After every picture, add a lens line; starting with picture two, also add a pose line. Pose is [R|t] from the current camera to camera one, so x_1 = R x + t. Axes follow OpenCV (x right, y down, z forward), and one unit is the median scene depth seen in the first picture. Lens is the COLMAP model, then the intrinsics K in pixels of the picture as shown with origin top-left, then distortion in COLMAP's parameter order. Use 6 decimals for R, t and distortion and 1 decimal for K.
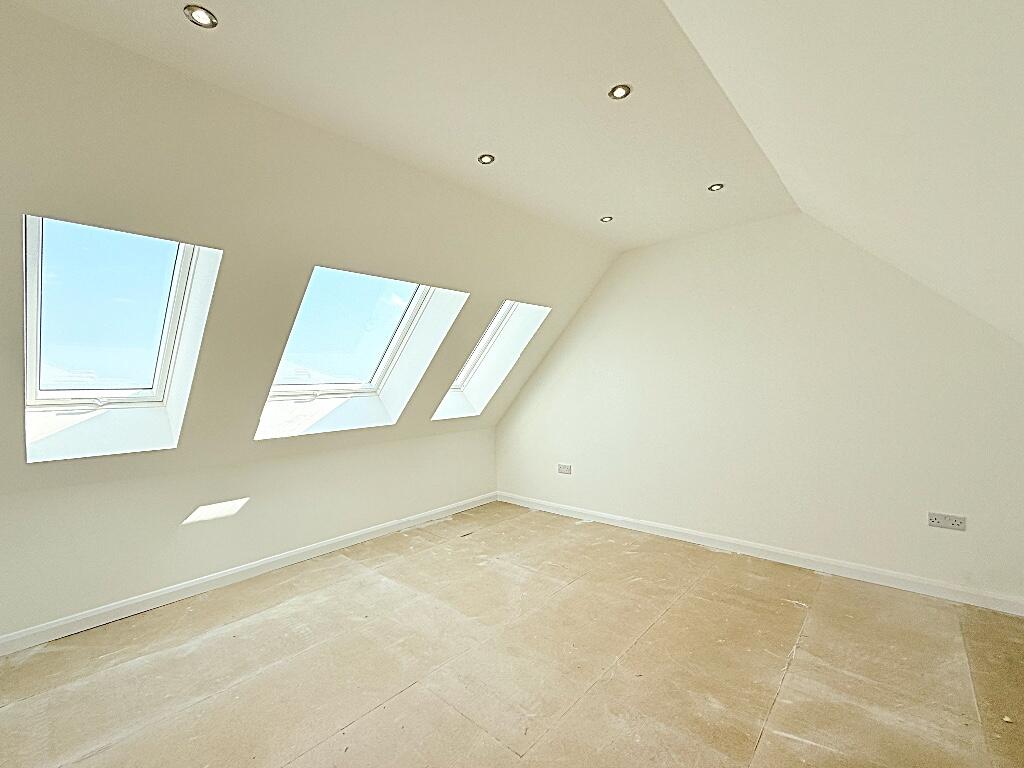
lens RADIAL K [[418.0, 0, 512.0], [0, 418.0, 384.0], [0, 0, 1]] dist [0.001539, 0.000221]
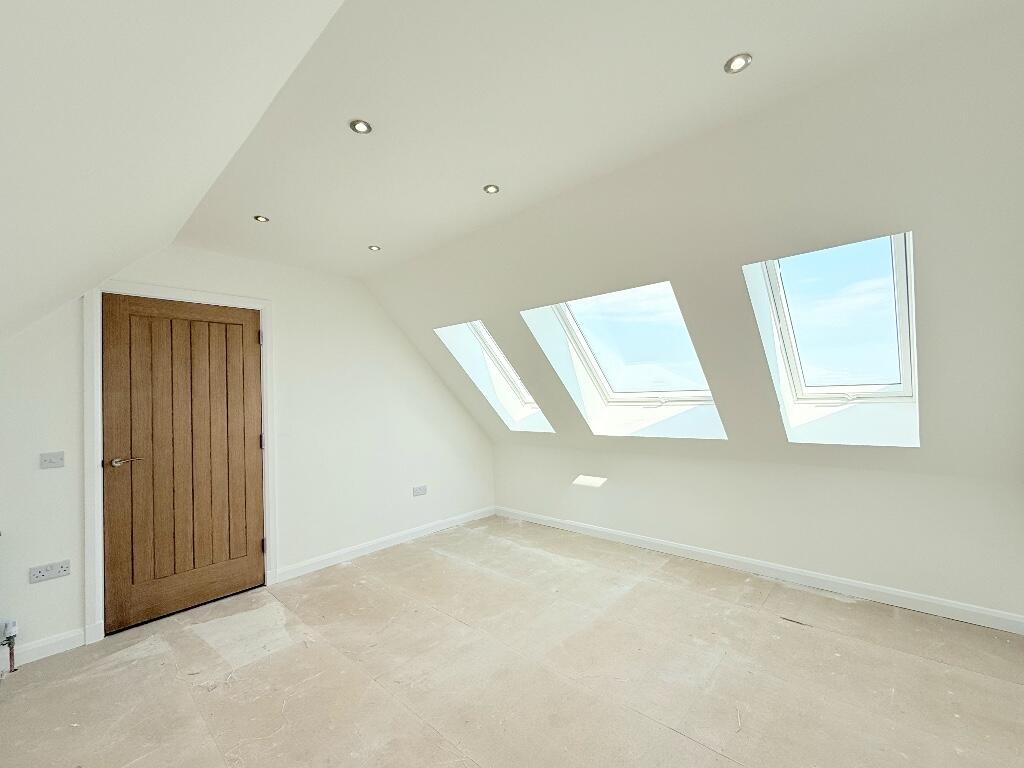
lens RADIAL K [[406.5, 0, 512.0], [0, 406.5, 384.0], [0, 0, 1]] dist [-0.010874, -0.000096]
pose [[0.030321, -0.007708, -0.999510, 0.607593], [0.021173, 0.999751, -0.007068, -0.020647], [0.999316, -0.020949, 0.030477, 0.641494]]
